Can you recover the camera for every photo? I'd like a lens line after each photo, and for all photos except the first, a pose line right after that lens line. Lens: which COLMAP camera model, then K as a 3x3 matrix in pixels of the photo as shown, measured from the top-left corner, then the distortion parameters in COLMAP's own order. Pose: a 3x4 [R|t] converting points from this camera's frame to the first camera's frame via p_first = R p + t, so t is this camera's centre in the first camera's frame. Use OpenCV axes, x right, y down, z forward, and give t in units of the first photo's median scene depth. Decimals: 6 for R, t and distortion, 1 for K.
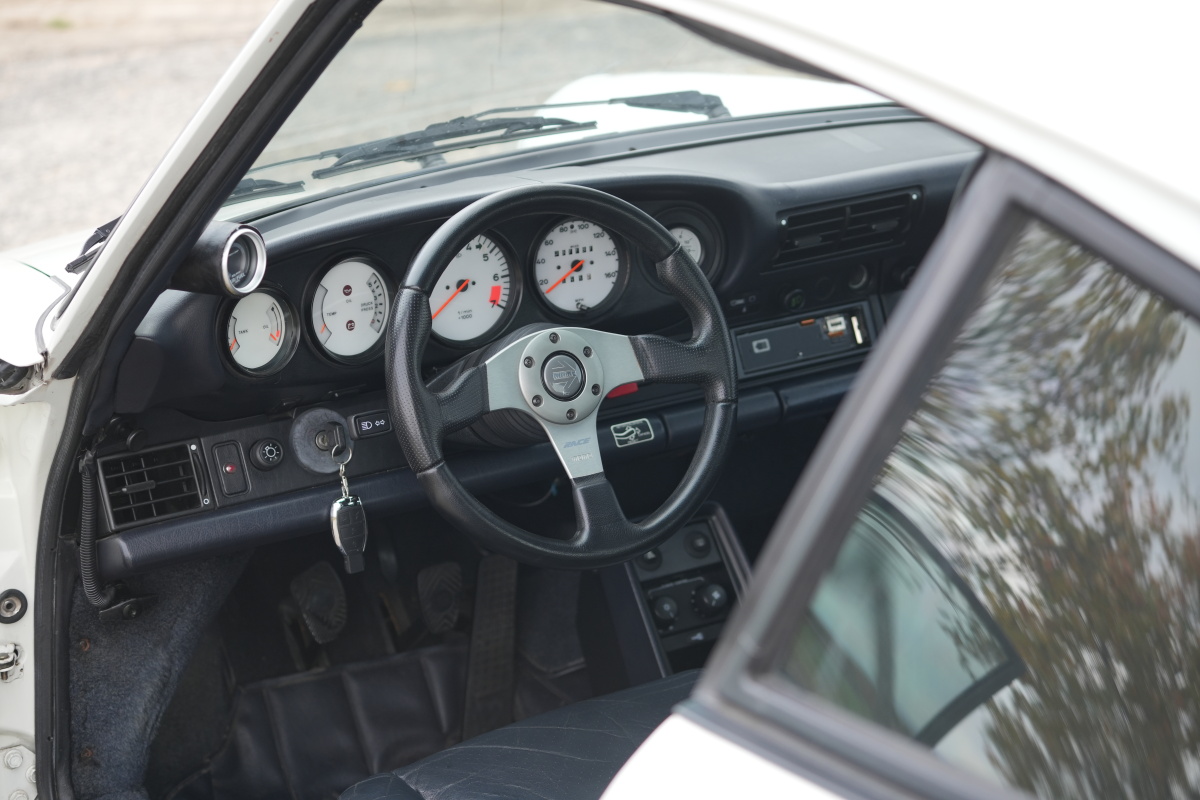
lens RADIAL K [[2497.5, 0, 600.5], [0, 2497.5, 394.2], [0, 0, 1]] dist [0.003209, 0.000000]
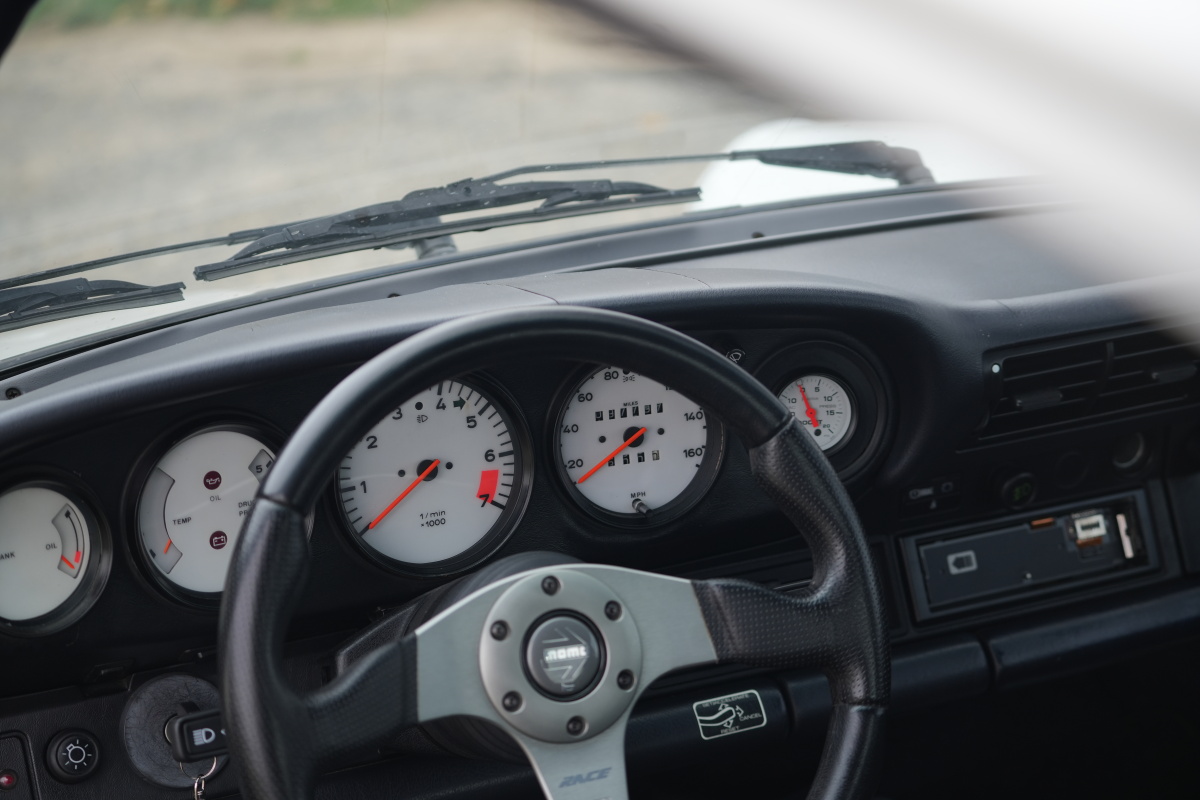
lens RADIAL K [[2497.5, 0, 602.1], [0, 2497.5, 408.6], [0, 0, 1]] dist [0.003209, 0.000000]
pose [[0.992156, 0.027671, -0.121906, 0.054658], [-0.029001, 0.999538, -0.009148, -0.052621], [0.121596, 0.012612, 0.992500, 0.417403]]
